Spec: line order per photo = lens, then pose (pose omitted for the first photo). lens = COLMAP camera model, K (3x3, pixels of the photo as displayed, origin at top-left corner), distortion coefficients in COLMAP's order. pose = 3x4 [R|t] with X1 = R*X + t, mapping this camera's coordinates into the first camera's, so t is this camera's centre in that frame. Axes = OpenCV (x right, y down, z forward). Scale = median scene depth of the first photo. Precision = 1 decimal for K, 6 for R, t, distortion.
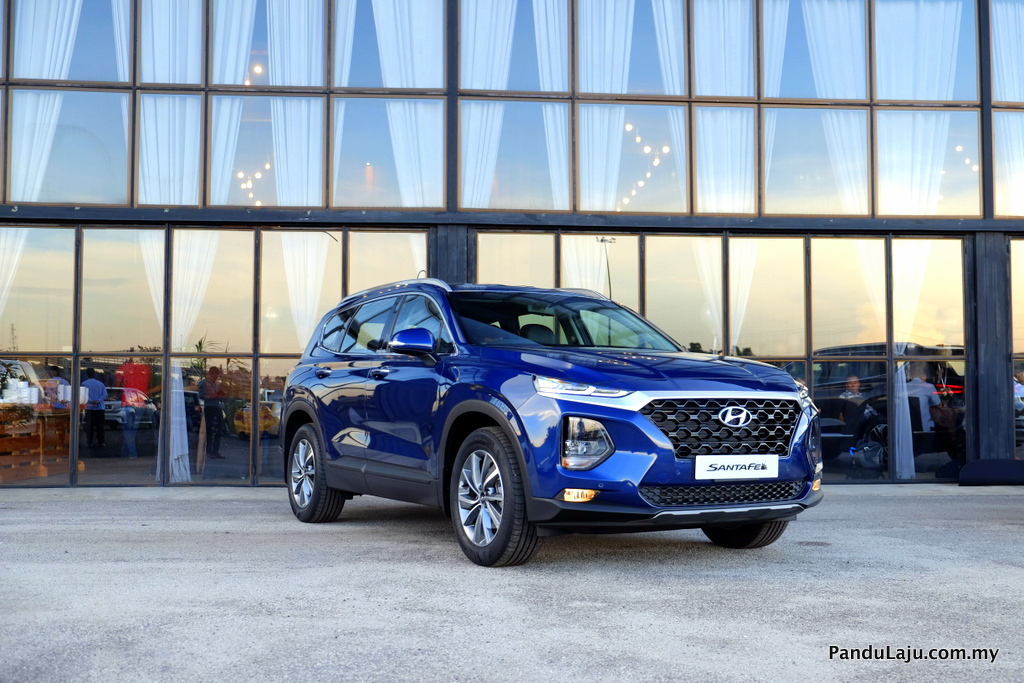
lens RADIAL K [[1133.7, 0, 512.0], [0, 1133.7, 341.5], [0, 0, 1]] dist [0.078405, -0.000197]
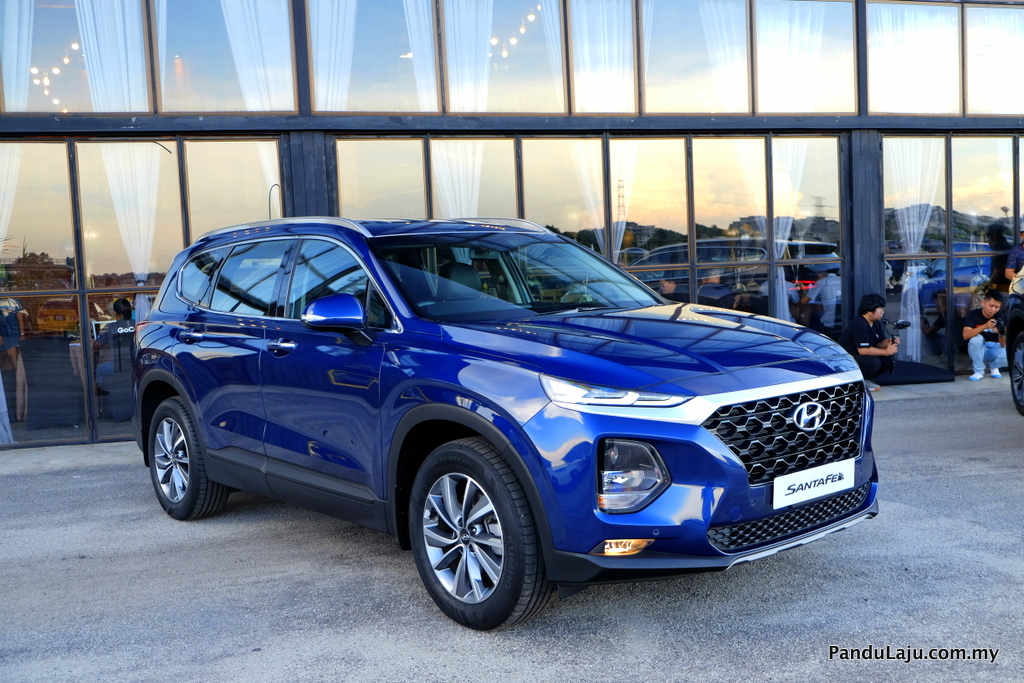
lens RADIAL K [[1077.0, 0, 526.8], [0, 1077.0, 344.3], [0, 0, 1]] dist [0.000675, 0.033078]
pose [[0.981678, -0.054285, 0.182652, -0.046872], [0.033936, 0.993044, 0.112748, -0.027689], [-0.187503, -0.104484, 0.976691, 0.142285]]
